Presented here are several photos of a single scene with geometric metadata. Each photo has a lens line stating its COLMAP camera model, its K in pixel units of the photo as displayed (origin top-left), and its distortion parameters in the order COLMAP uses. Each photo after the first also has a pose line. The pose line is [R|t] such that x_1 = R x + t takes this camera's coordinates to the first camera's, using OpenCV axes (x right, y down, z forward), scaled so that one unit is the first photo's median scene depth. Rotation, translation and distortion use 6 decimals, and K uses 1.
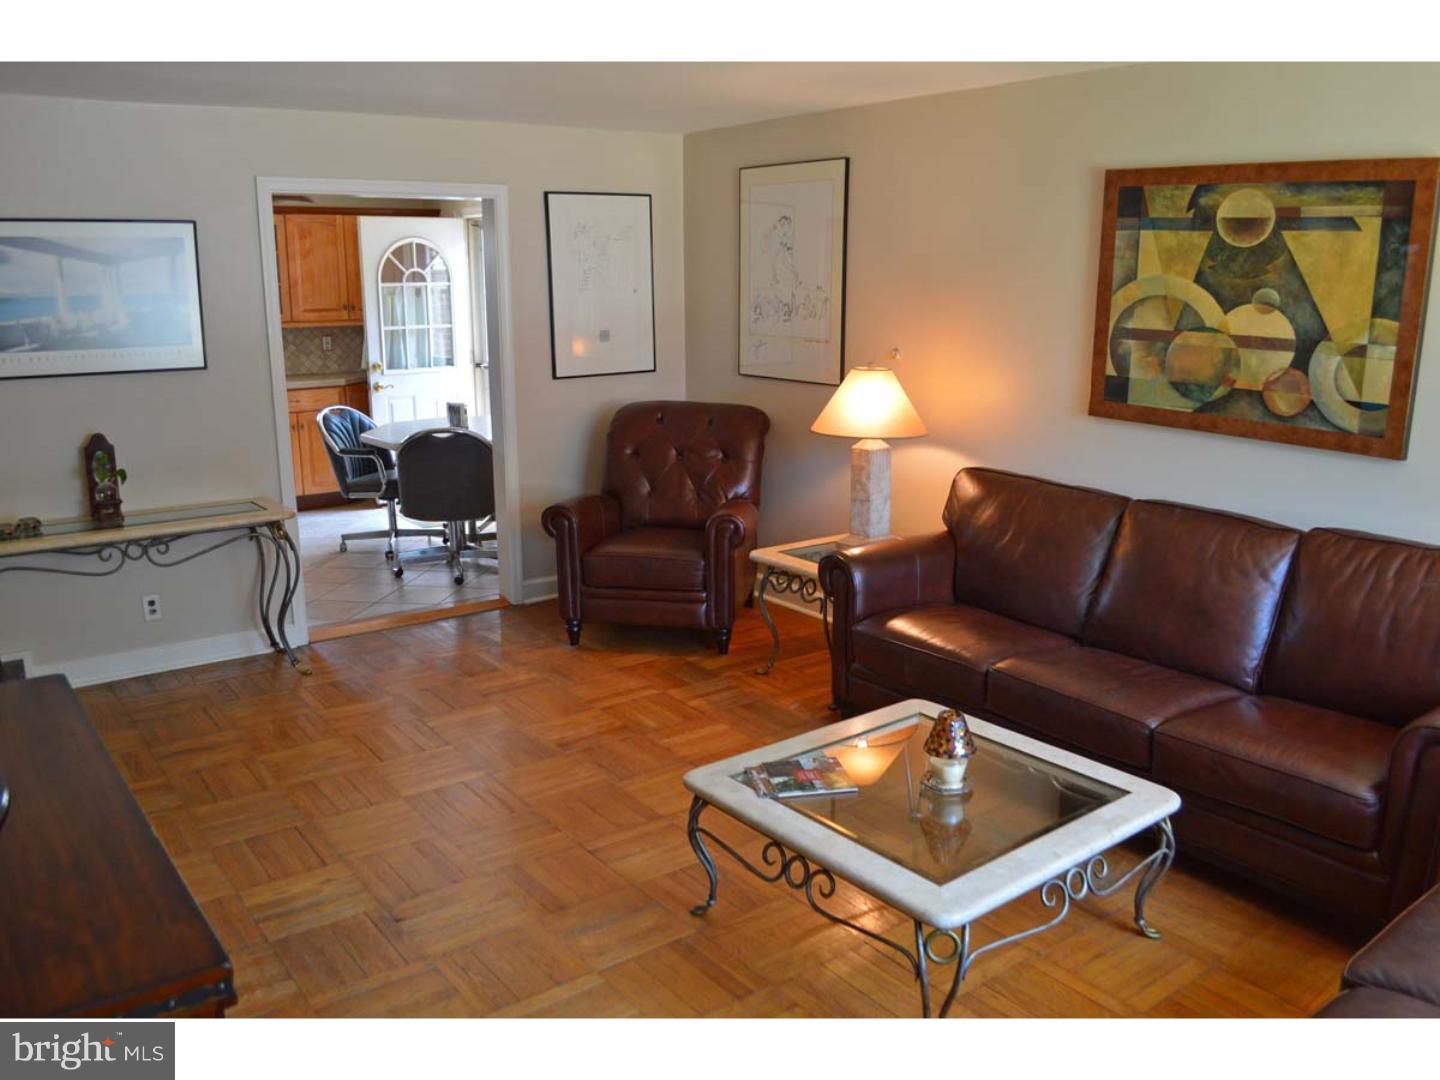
lens RADIAL K [[1196.5, 0, 720.0], [0, 1196.5, 540.0], [0, 0, 1]] dist [-0.020928, -0.005872]
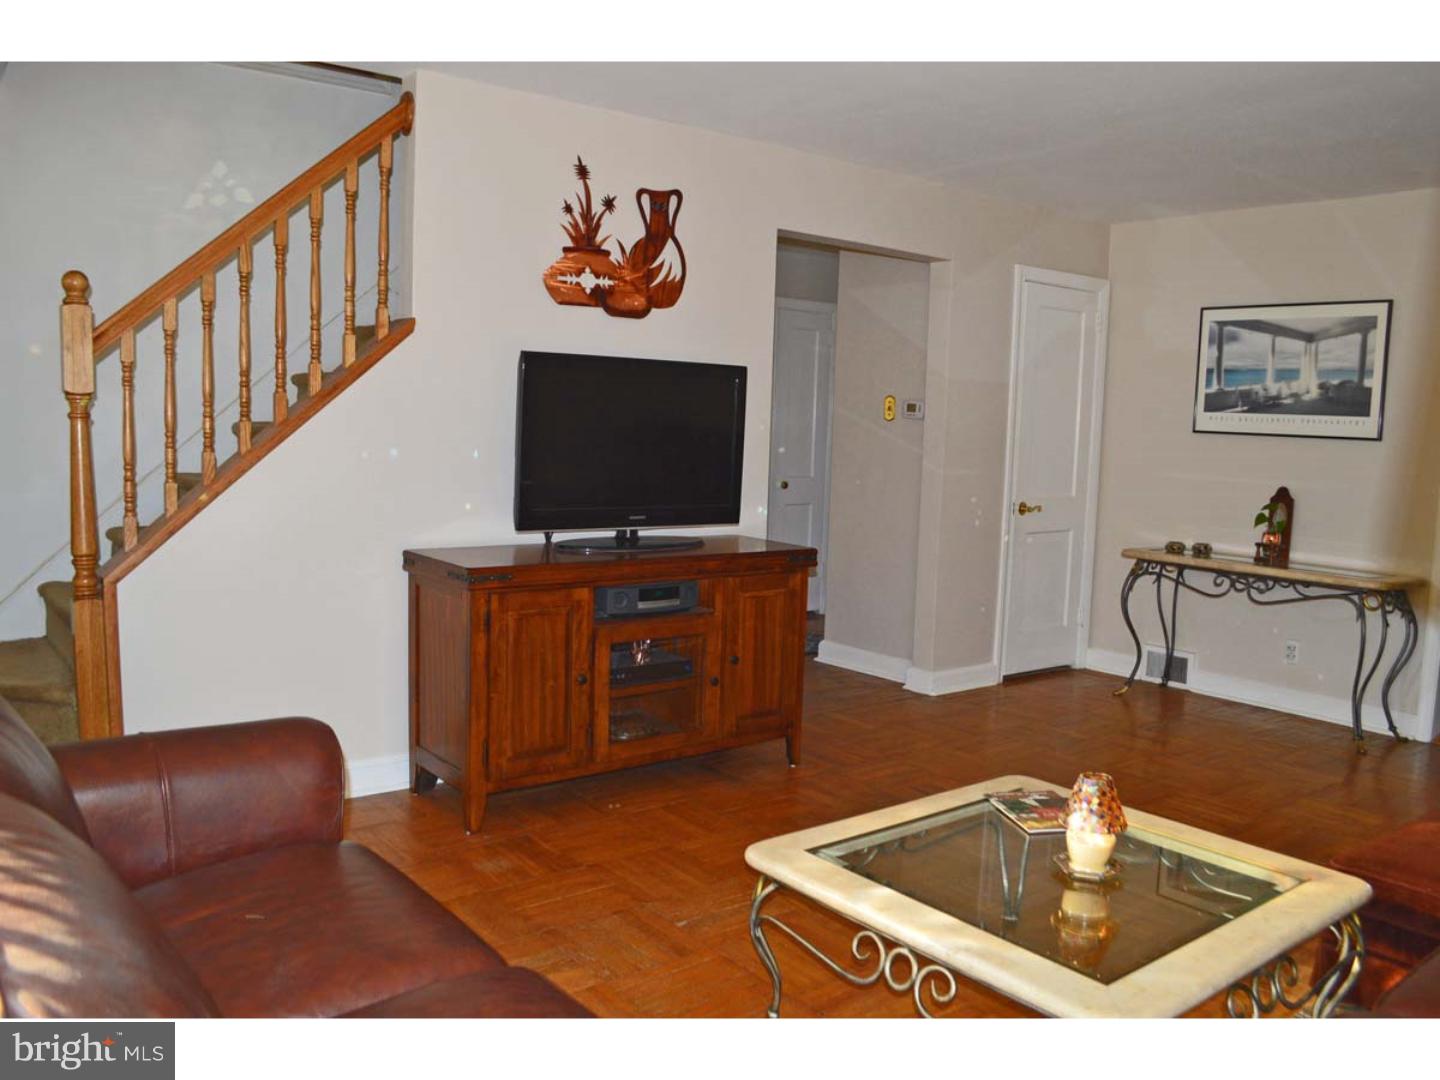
lens RADIAL K [[1196.5, 0, 720.0], [0, 1196.5, 540.0], [0, 0, 1]] dist [-0.020928, -0.005872]
pose [[0.036023, 0.110491, -0.993224, 0.629600], [-0.249654, 0.963352, 0.098114, -0.019225], [0.967665, 0.244428, 0.062288, 0.435345]]
